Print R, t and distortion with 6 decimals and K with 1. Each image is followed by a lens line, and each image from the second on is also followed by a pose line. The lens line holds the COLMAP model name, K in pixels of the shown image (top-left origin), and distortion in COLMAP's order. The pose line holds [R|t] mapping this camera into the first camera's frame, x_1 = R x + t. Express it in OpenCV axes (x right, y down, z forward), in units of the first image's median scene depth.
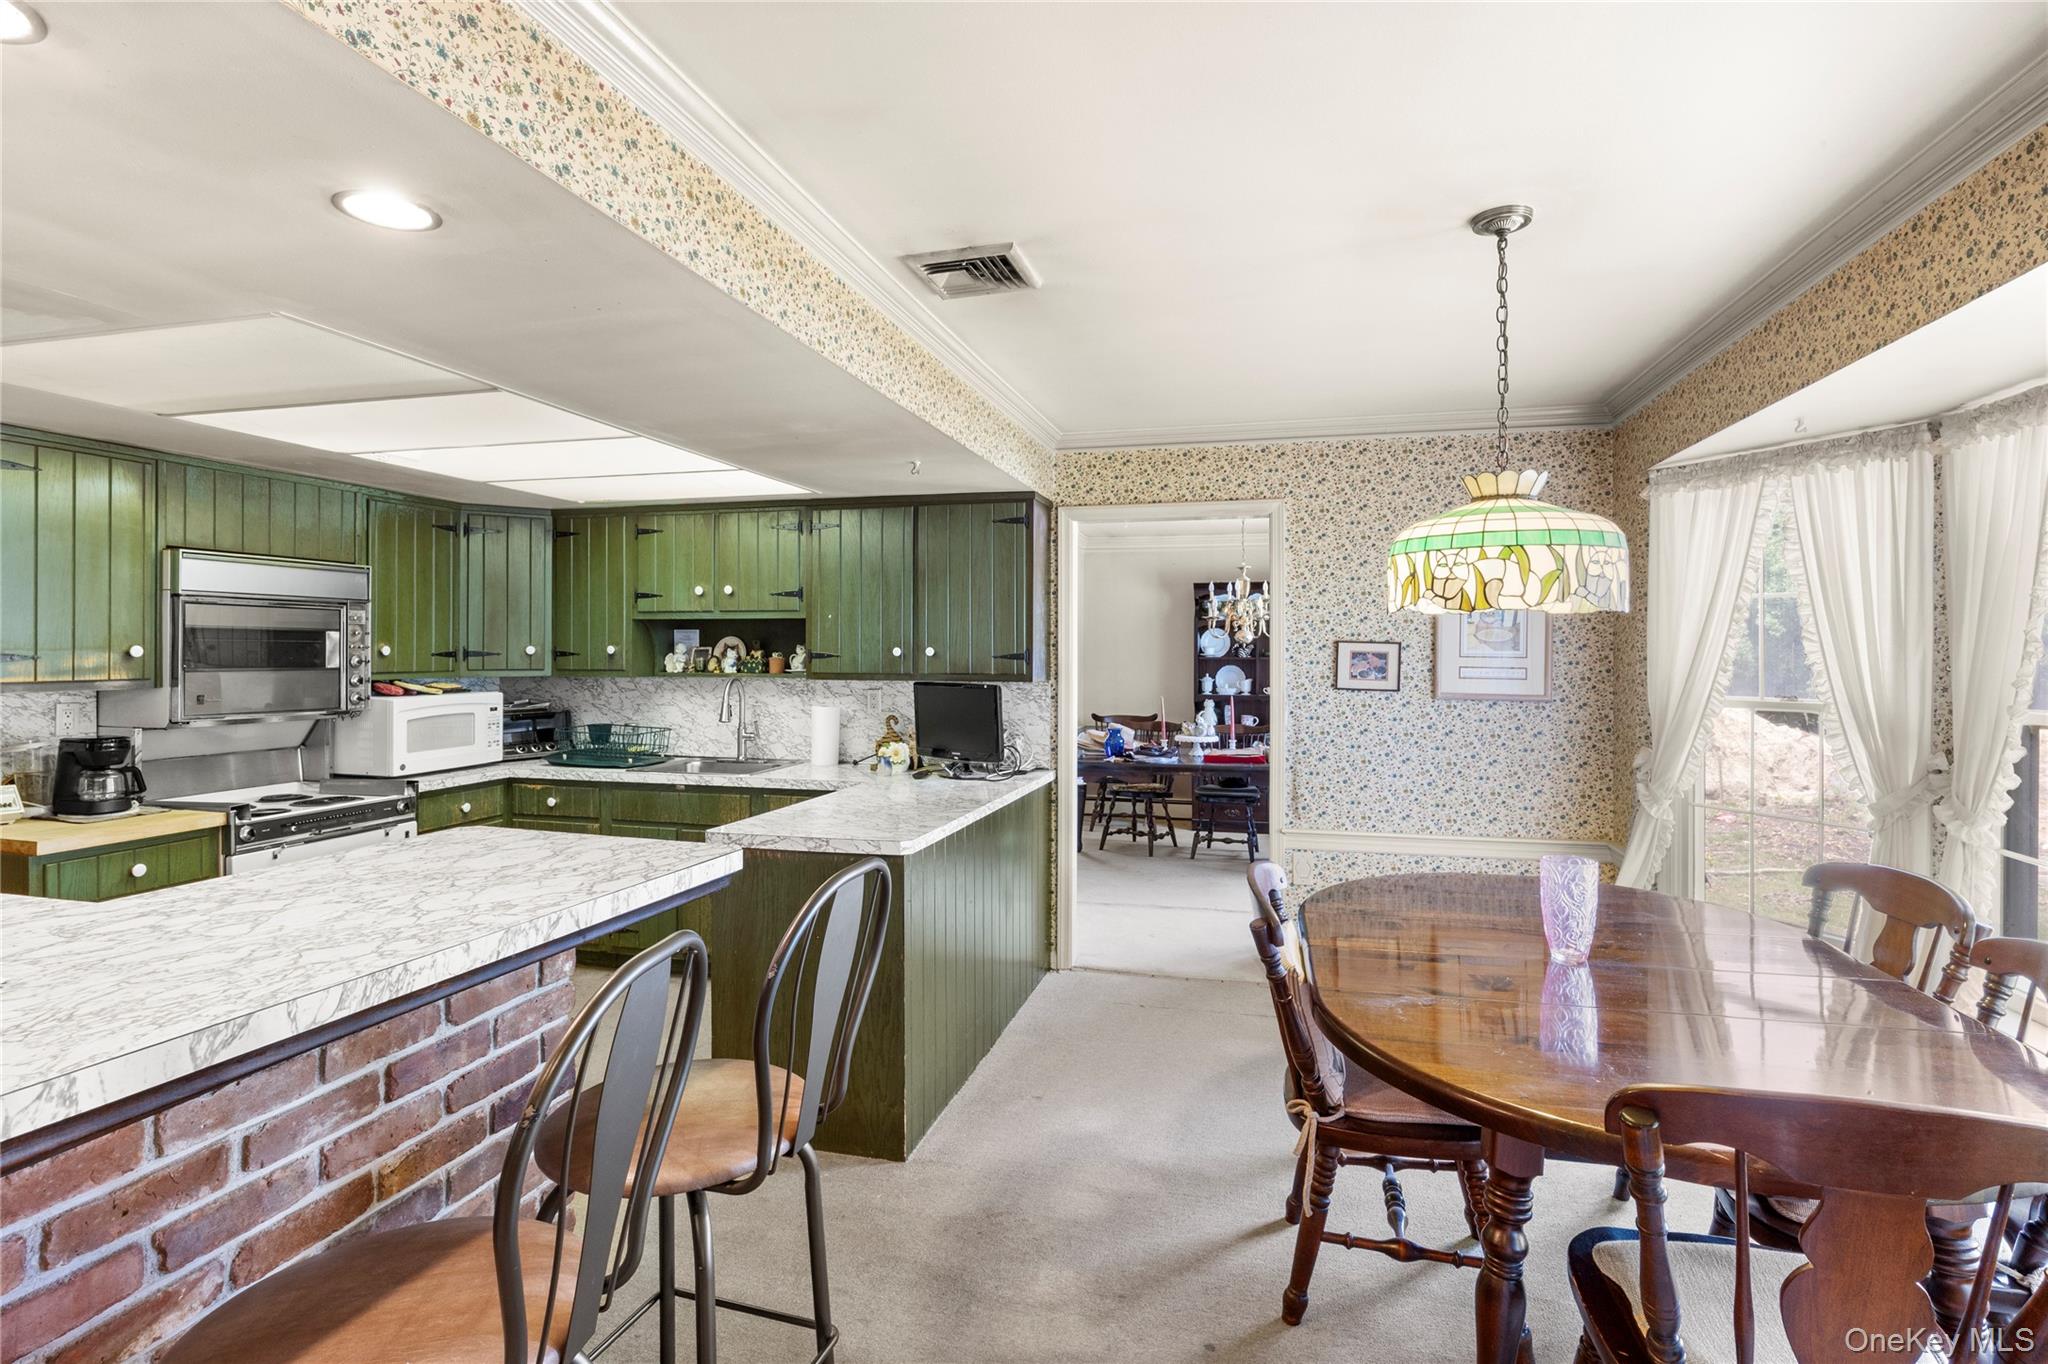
lens RADIAL K [[1033.4, 0, 1016.2], [0, 1033.4, 661.8], [0, 0, 1]] dist [-0.007778, -0.000485]
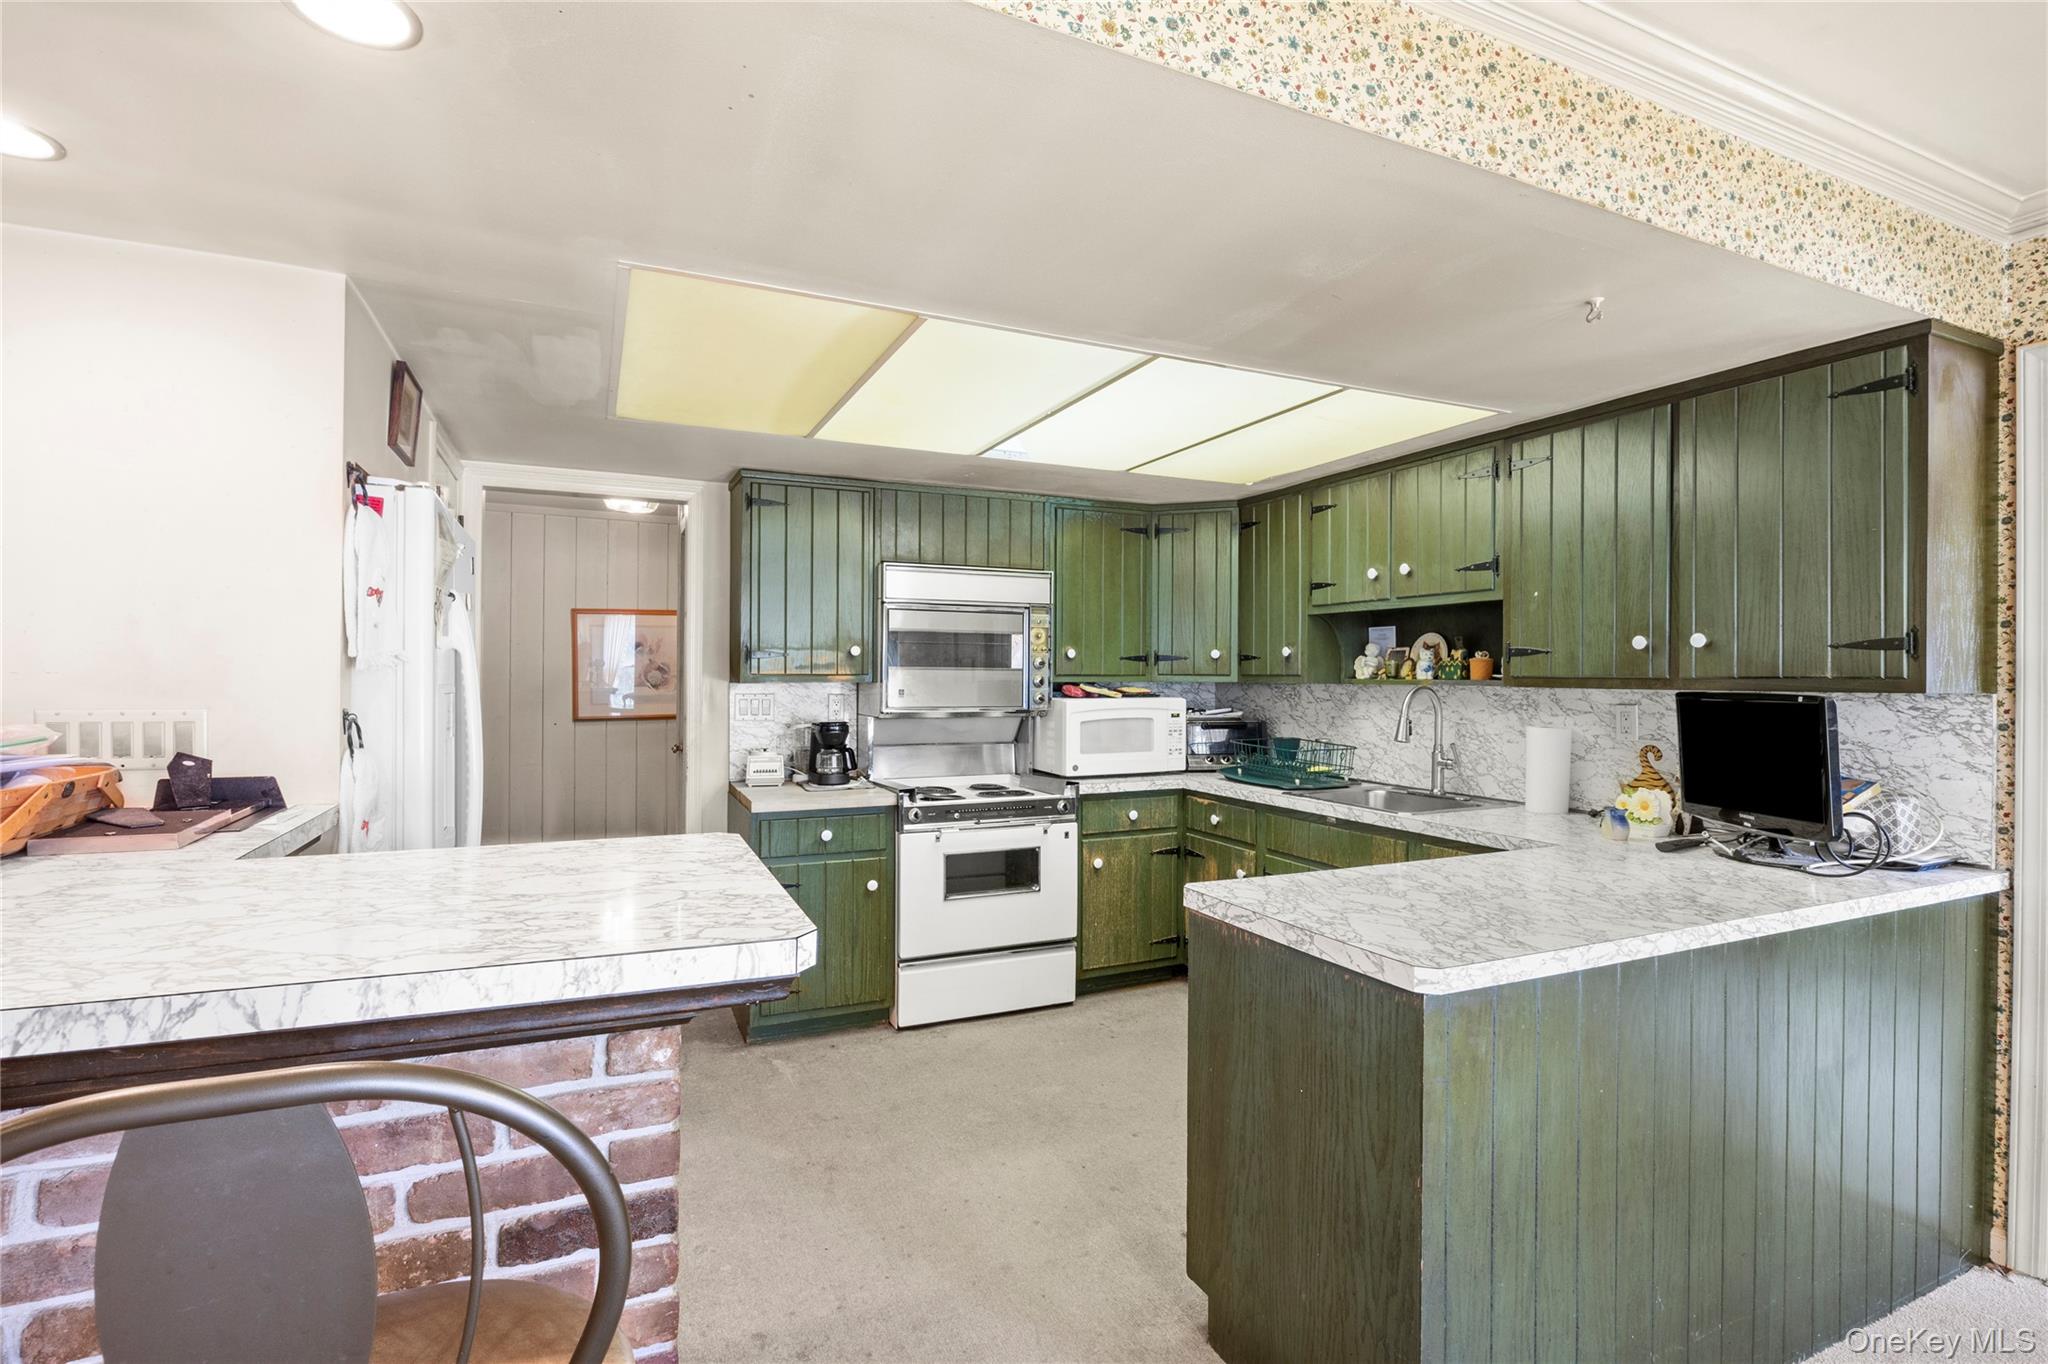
lens RADIAL K [[955.1, 0, 1023.1], [0, 955.1, 682.0], [0, 0, 1]] dist [-0.010168, -0.000915]
pose [[0.633118, 0.005654, -0.774035, 0.091182], [-0.012467, 0.999918, -0.002893, 0.019954], [0.773955, 0.011482, 0.633136, 0.343193]]
